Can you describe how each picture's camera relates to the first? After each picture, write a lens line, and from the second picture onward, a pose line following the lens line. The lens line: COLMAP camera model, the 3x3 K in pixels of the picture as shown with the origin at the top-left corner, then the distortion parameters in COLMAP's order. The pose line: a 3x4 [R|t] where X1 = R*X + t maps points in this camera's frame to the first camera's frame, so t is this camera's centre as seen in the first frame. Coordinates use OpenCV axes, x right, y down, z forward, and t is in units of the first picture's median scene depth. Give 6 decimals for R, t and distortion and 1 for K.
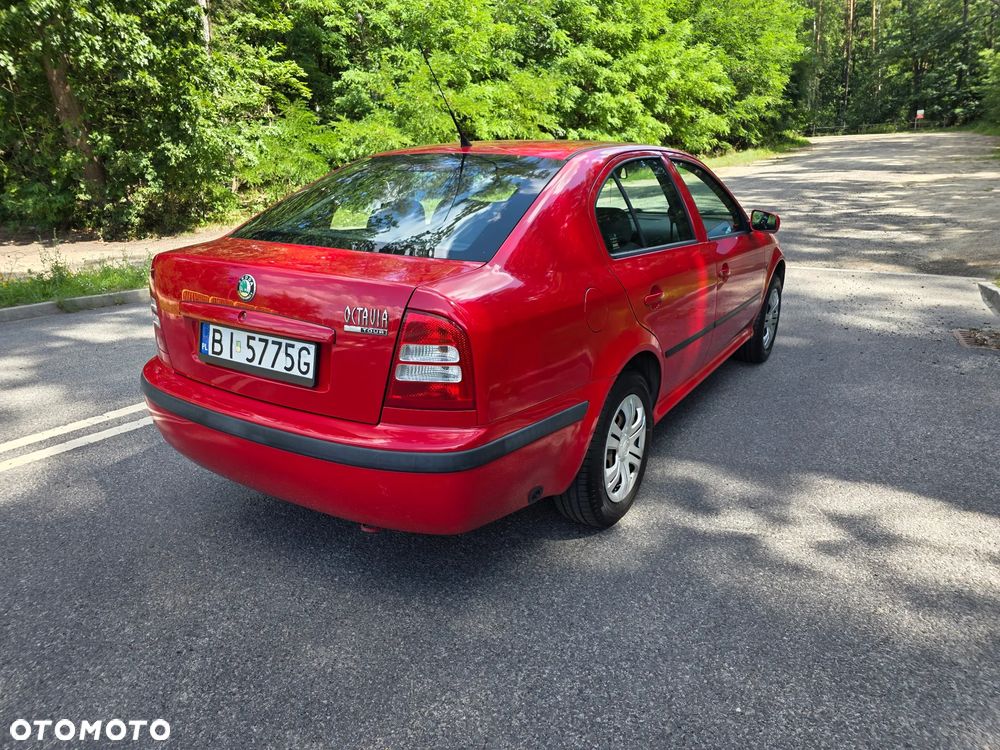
lens RADIAL K [[673.1, 0, 495.6], [0, 673.1, 377.2], [0, 0, 1]] dist [0.068283, -0.061903]
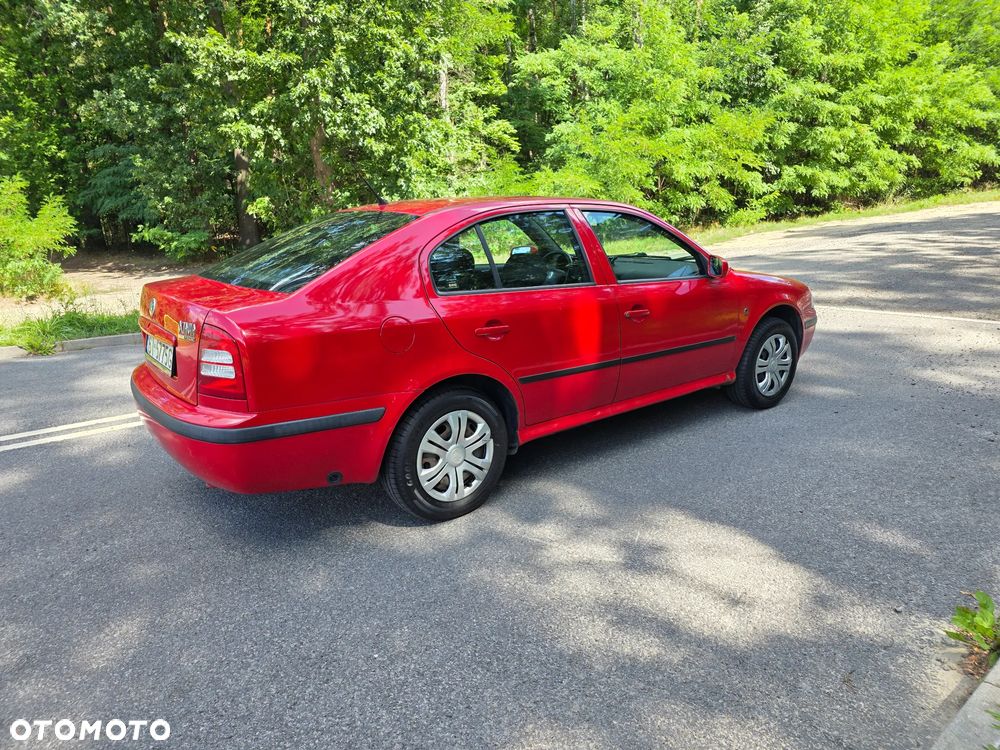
lens RADIAL K [[670.4, 0, 490.1], [0, 670.4, 374.0], [0, 0, 1]] dist [0.065694, -0.055622]
pose [[0.935779, 0.065776, -0.346398, 0.087615], [-0.086706, 0.995205, -0.045257, 0.001507], [0.341761, 0.072386, 0.936995, -0.010652]]
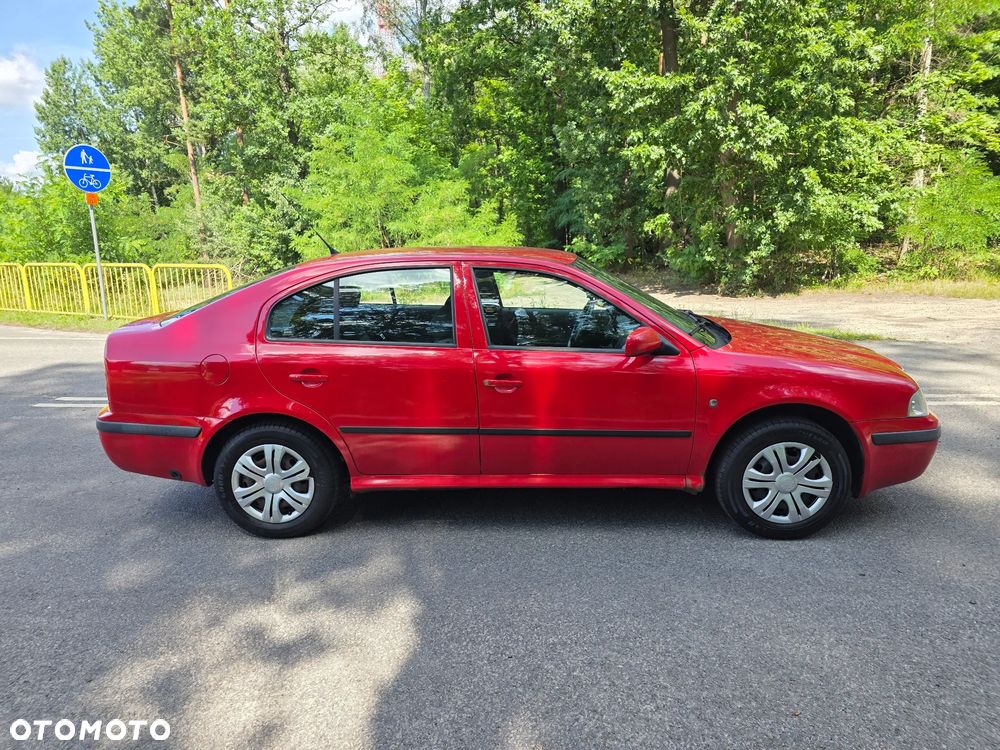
lens RADIAL K [[672.9, 0, 507.1], [0, 672.9, 370.4], [0, 0, 1]] dist [0.068283, -0.064842]
pose [[0.488008, 0.179095, -0.854268, 0.213493], [-0.248949, 0.966629, 0.060437, -0.044045], [0.836584, 0.183175, 0.516308, 0.097064]]
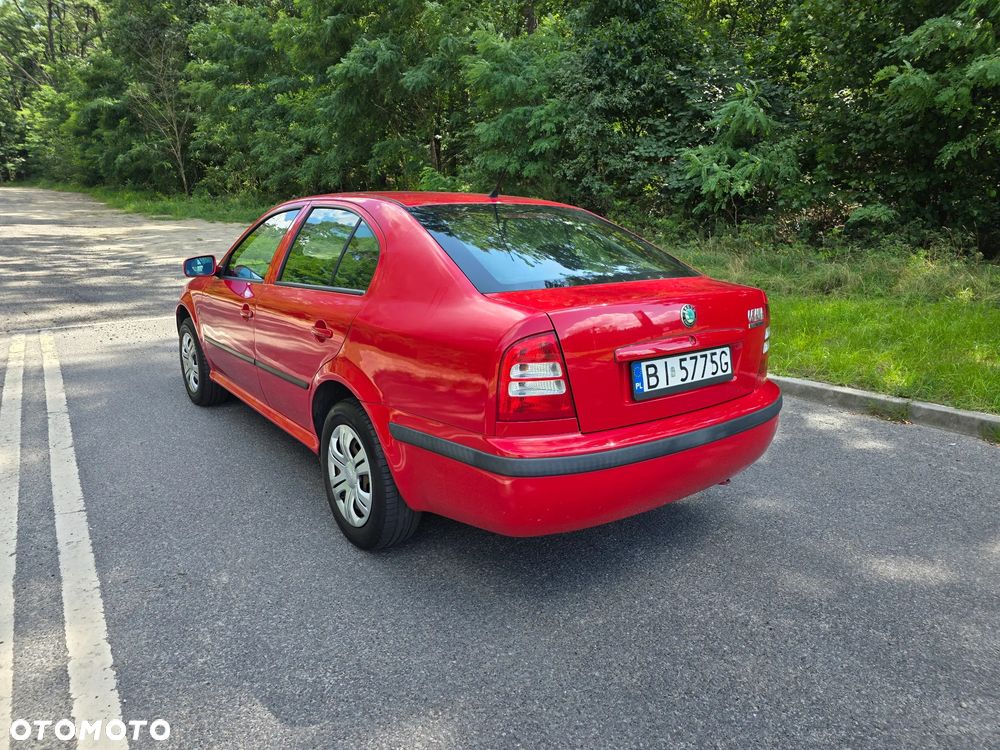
lens RADIAL K [[665.7, 0, 500.0], [0, 665.7, 375.0], [0, 0, 1]] dist [0.041165, -0.002477]
pose [[0.361743, -0.213532, 0.907494, -0.164153], [0.280002, 0.953360, 0.112710, -0.027011], [-0.889236, 0.213328, 0.404661, 0.090508]]
